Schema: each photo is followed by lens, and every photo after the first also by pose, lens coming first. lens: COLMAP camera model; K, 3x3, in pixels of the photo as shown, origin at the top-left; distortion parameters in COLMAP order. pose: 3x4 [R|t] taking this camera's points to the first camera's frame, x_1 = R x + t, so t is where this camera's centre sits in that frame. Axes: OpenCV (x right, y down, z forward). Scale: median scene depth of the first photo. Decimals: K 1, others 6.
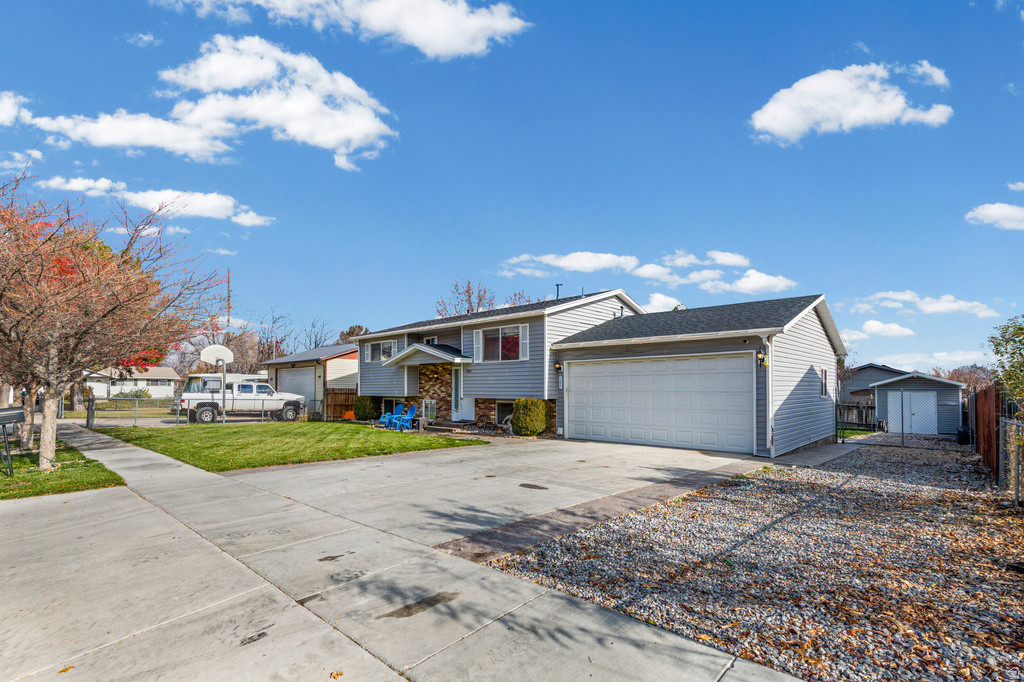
lens RADIAL K [[486.7, 0, 504.7], [0, 486.7, 380.3], [0, 0, 1]] dist [0.017909, -0.003908]
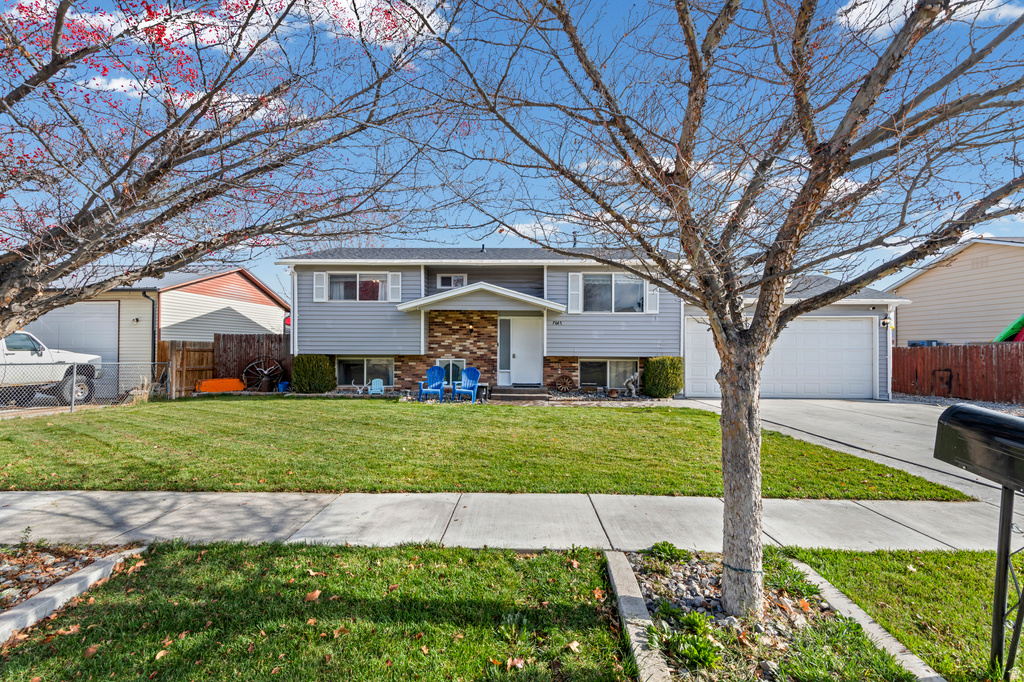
lens RADIAL K [[486.7, 0, 514.4], [0, 486.7, 341.9], [0, 0, 1]] dist [0.017909, -0.003908]
pose [[0.734314, 0.010574, 0.678728, -0.771675], [-0.017198, 0.999848, 0.003029, 0.013612], [-0.678592, -0.013897, 0.734384, 0.521022]]
